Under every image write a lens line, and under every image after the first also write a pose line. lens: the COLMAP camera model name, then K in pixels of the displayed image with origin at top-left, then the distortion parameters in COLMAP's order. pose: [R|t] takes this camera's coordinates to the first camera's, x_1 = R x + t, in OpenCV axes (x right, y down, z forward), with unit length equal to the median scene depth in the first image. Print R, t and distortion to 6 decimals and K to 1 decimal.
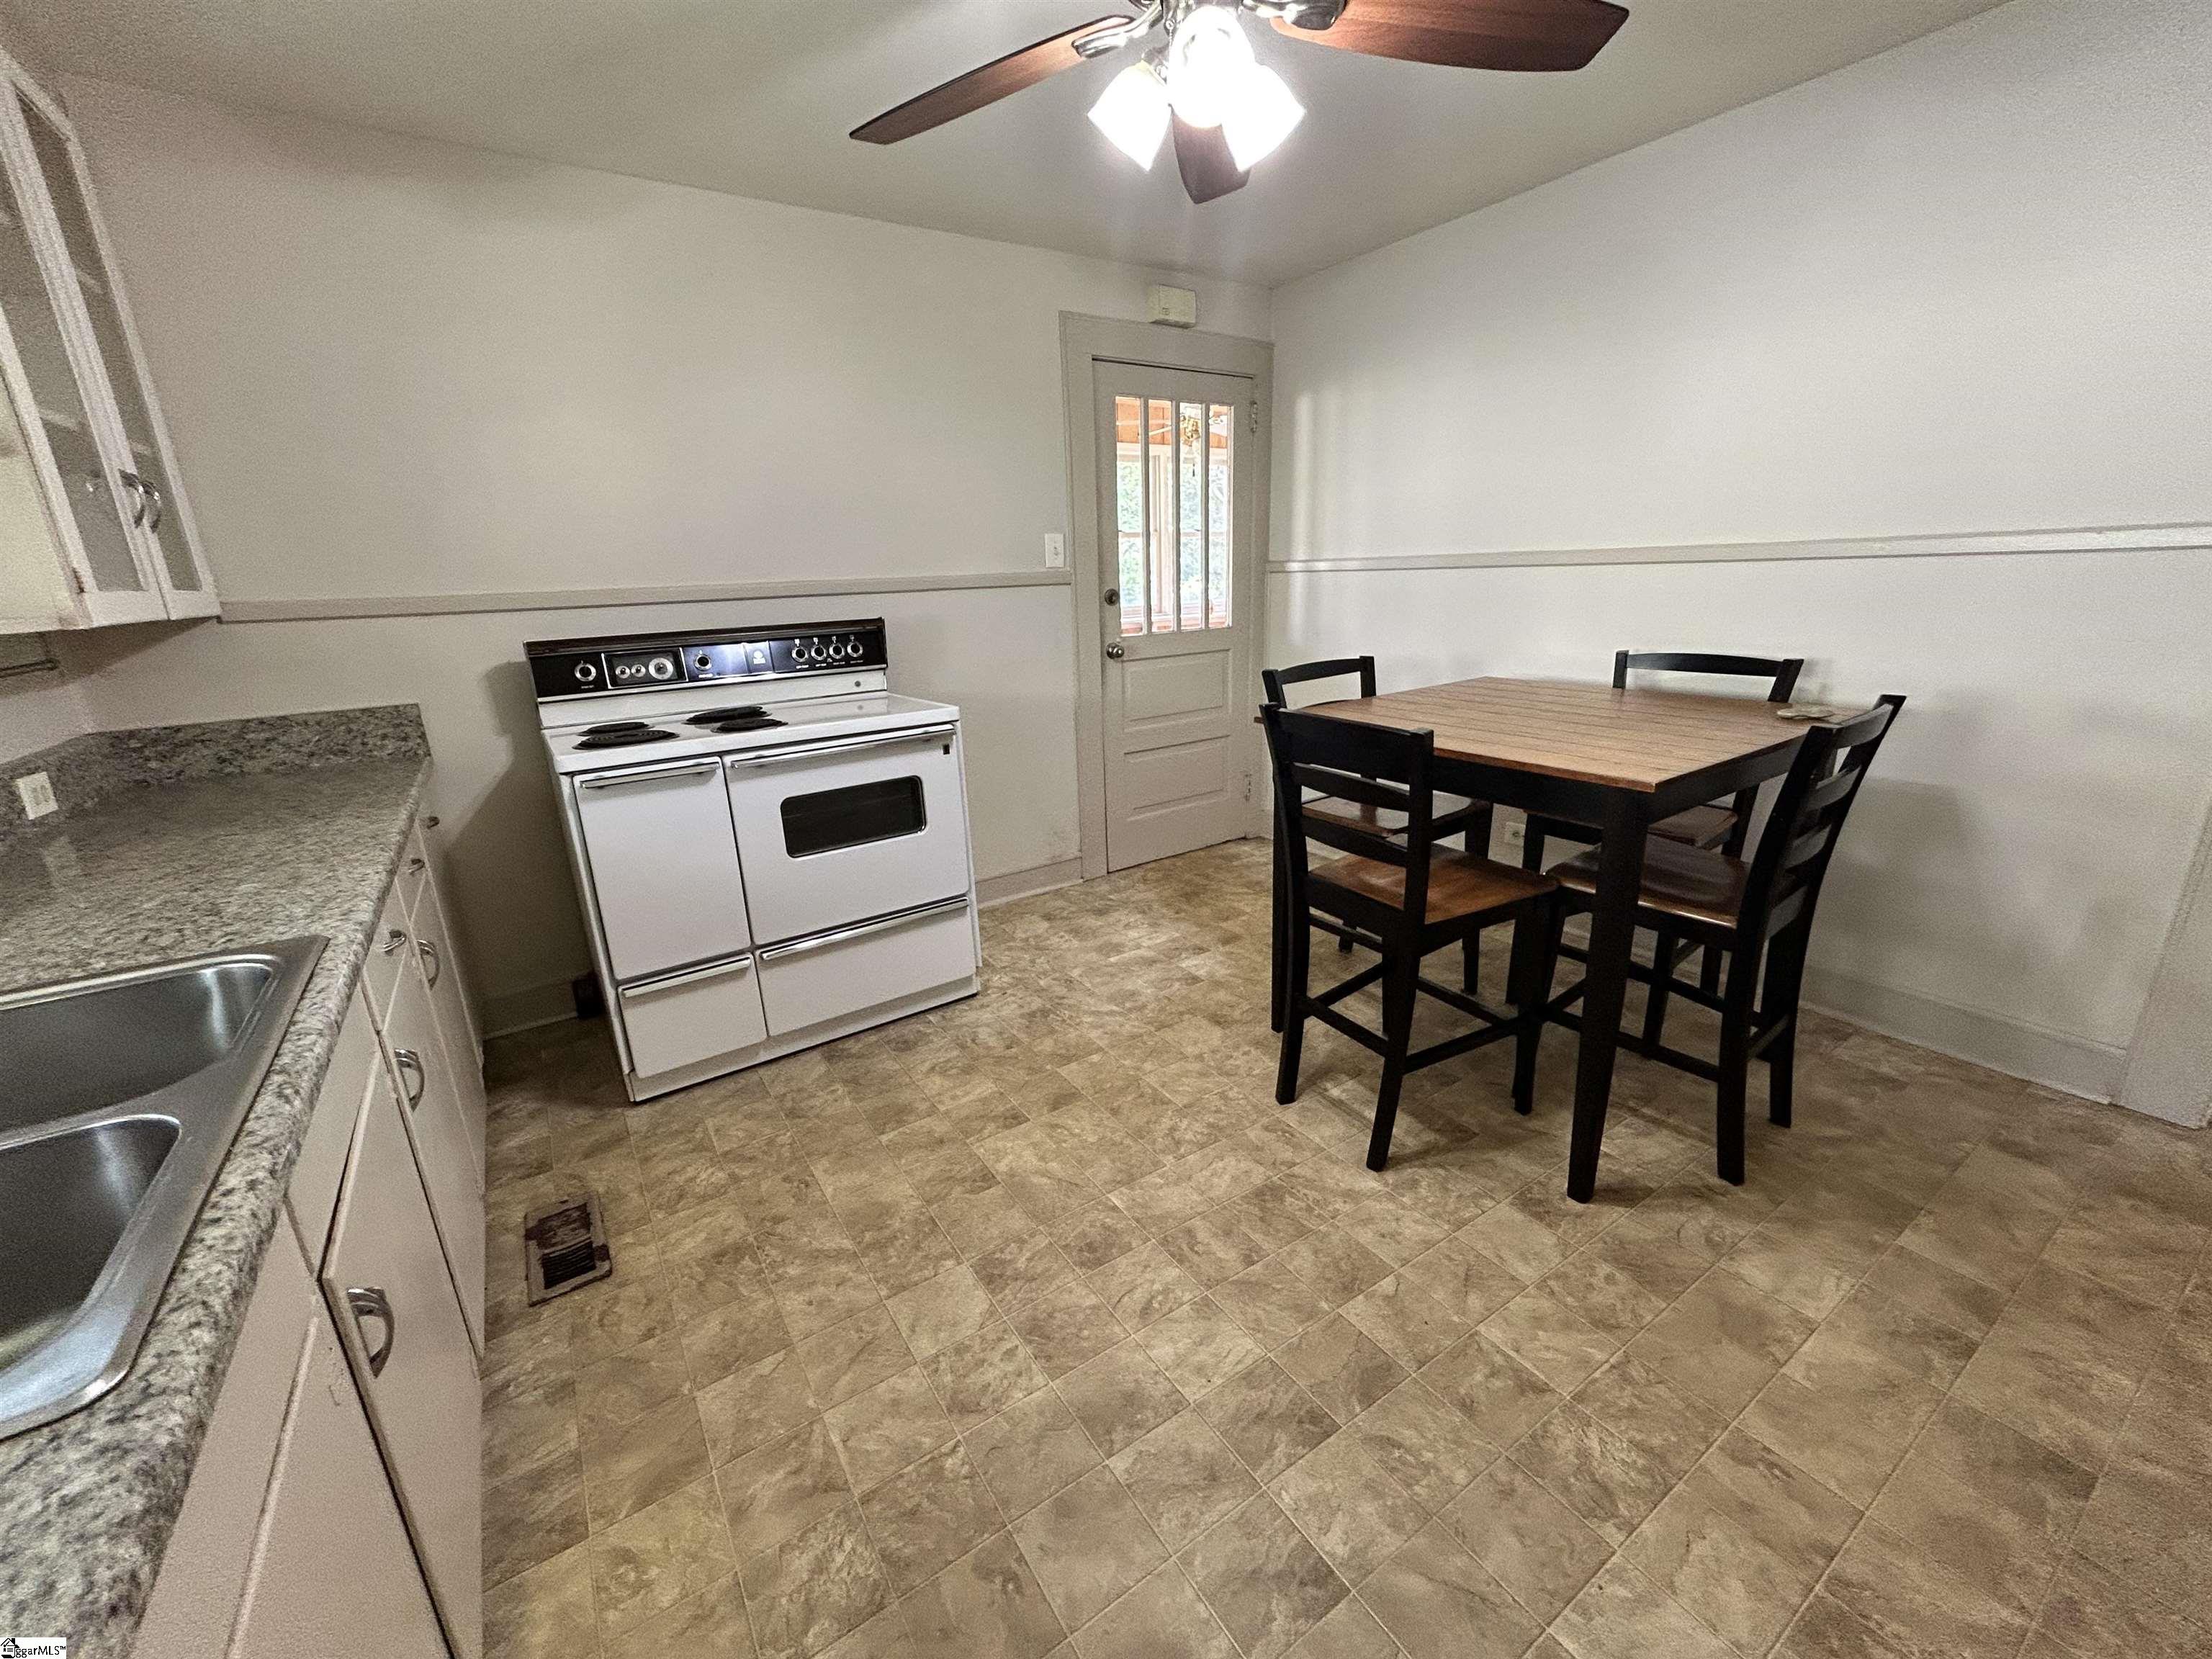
lens RADIAL K [[892.7, 0, 1106.0], [0, 892.7, 829.5], [0, 0, 1]] dist [-0.001931, 0.000831]
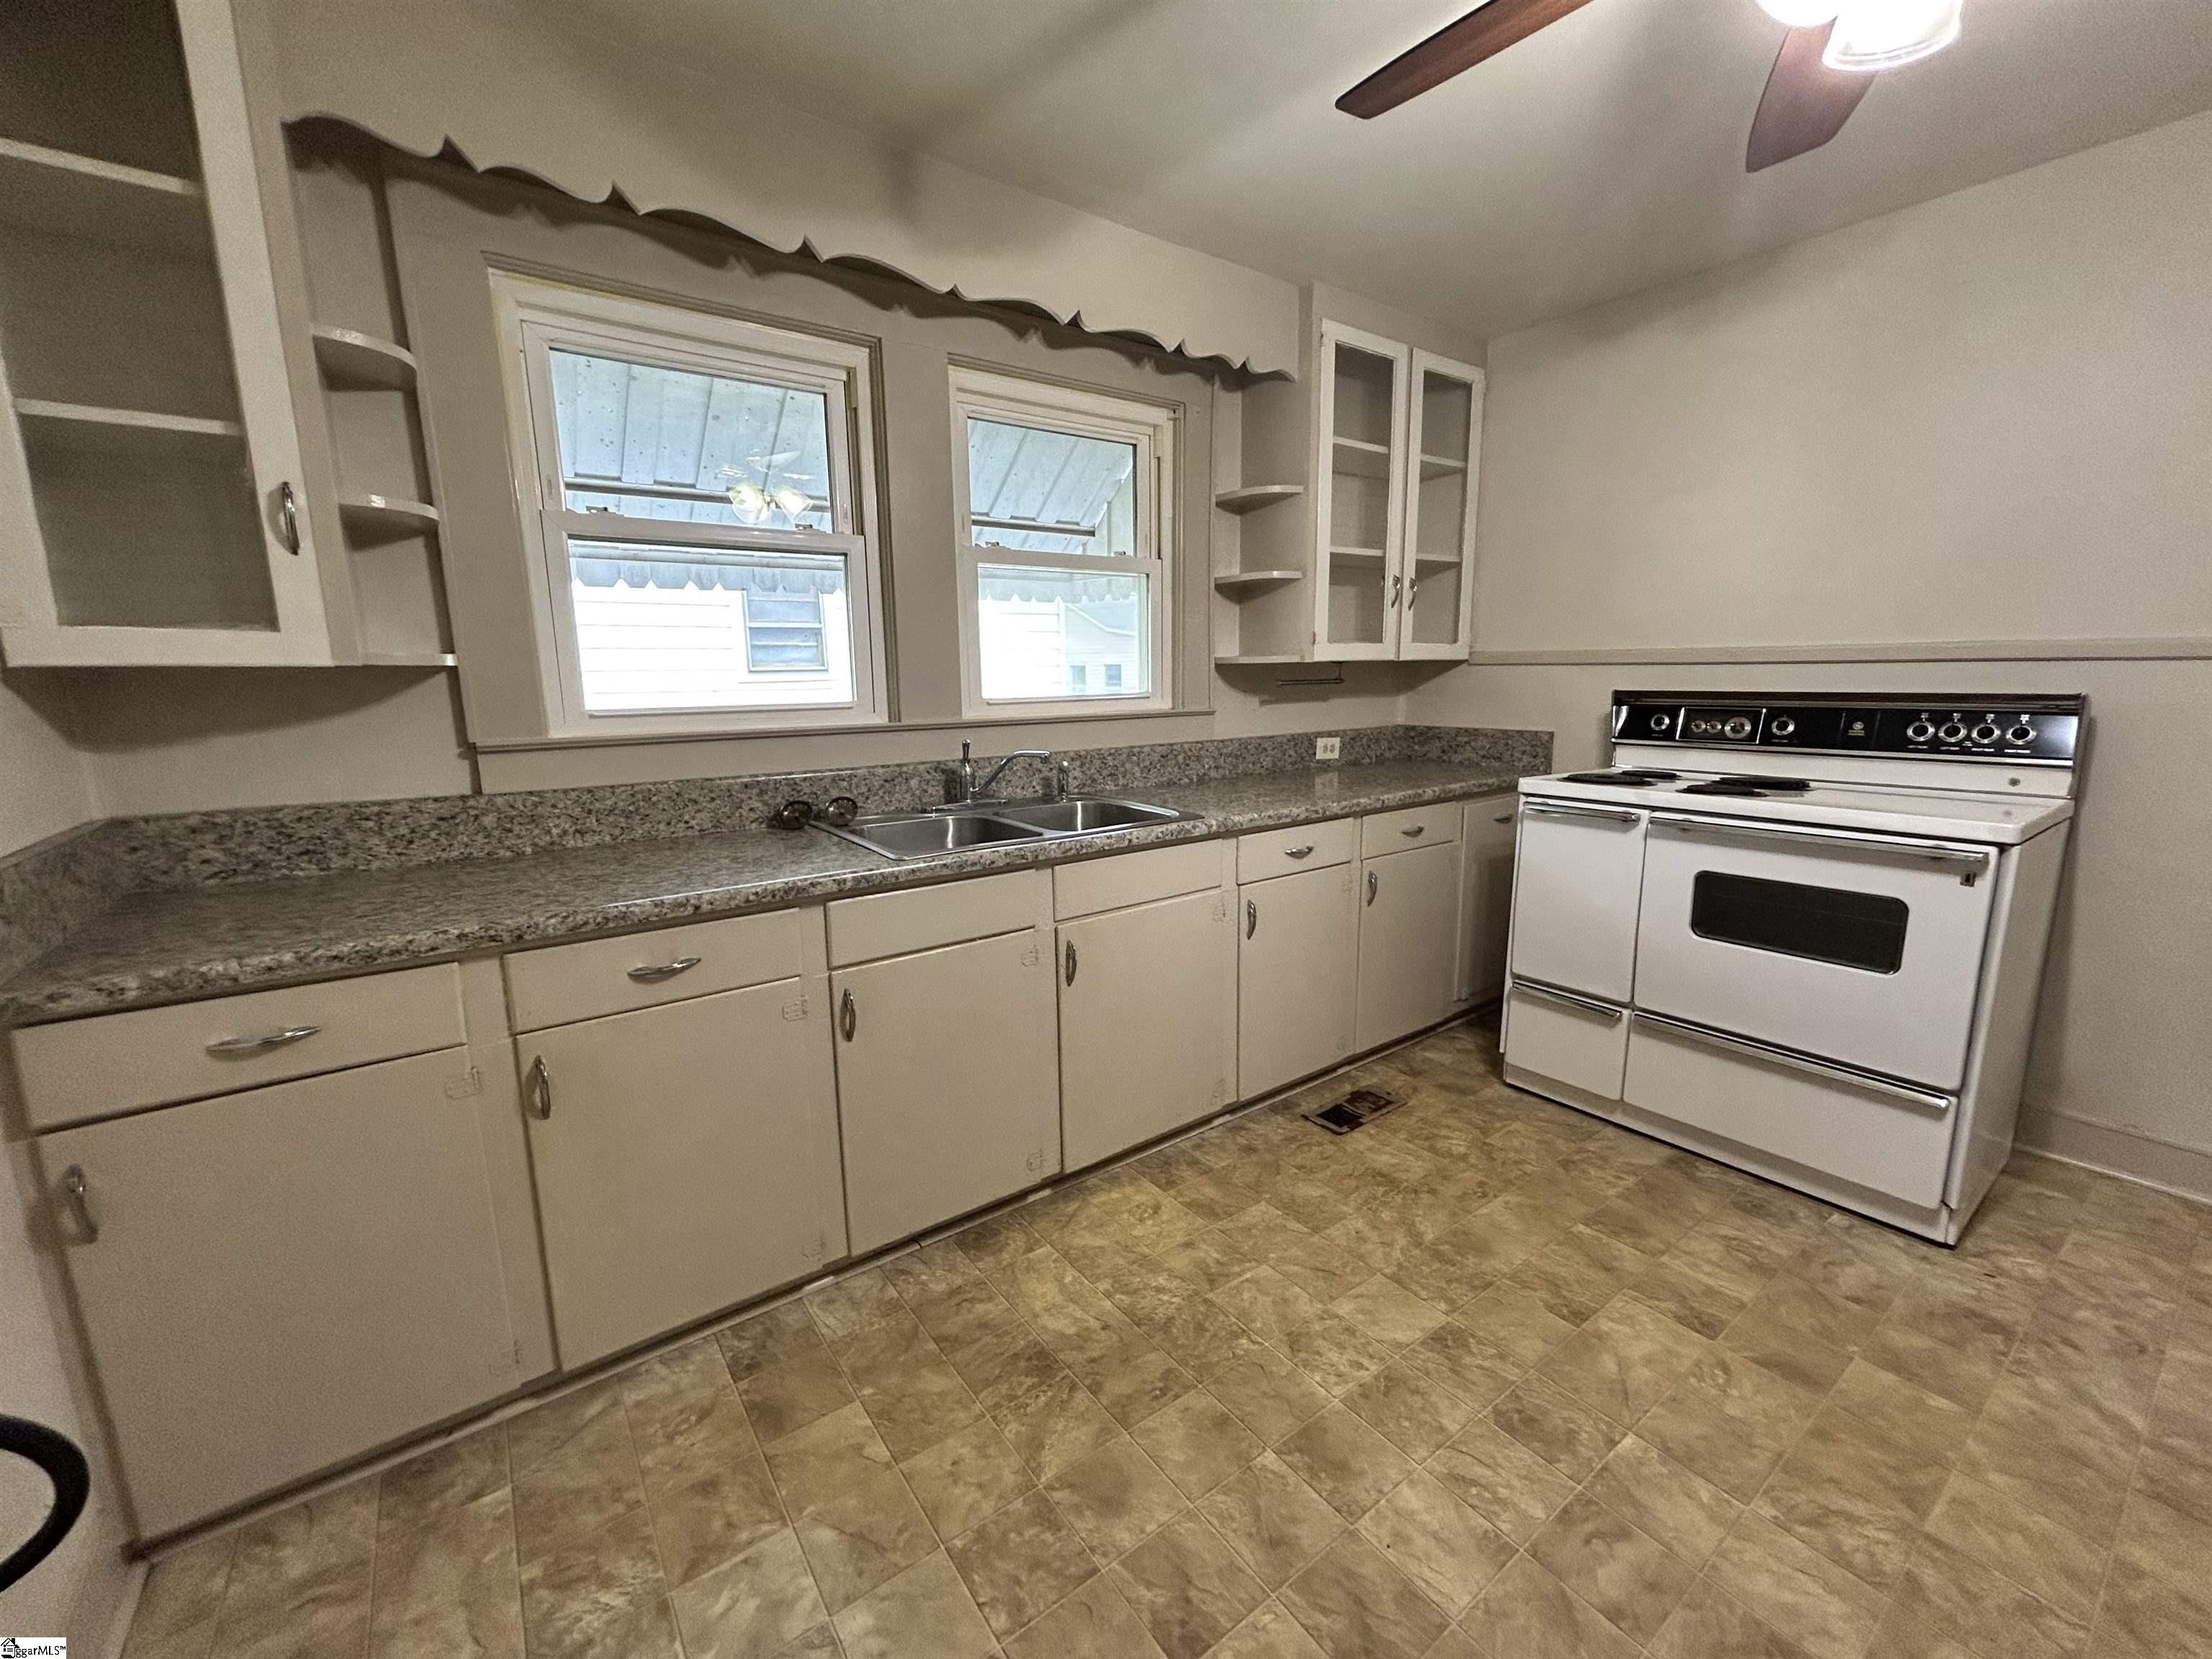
lens RADIAL K [[892.7, 0, 1106.0], [0, 892.7, 829.5], [0, 0, 1]] dist [-0.001931, 0.000831]
pose [[0.050853, 0.215070, -0.975274, 0.549597], [-0.272125, 0.942571, 0.193669, -0.093862], [0.960917, 0.255548, 0.106459, 0.316325]]
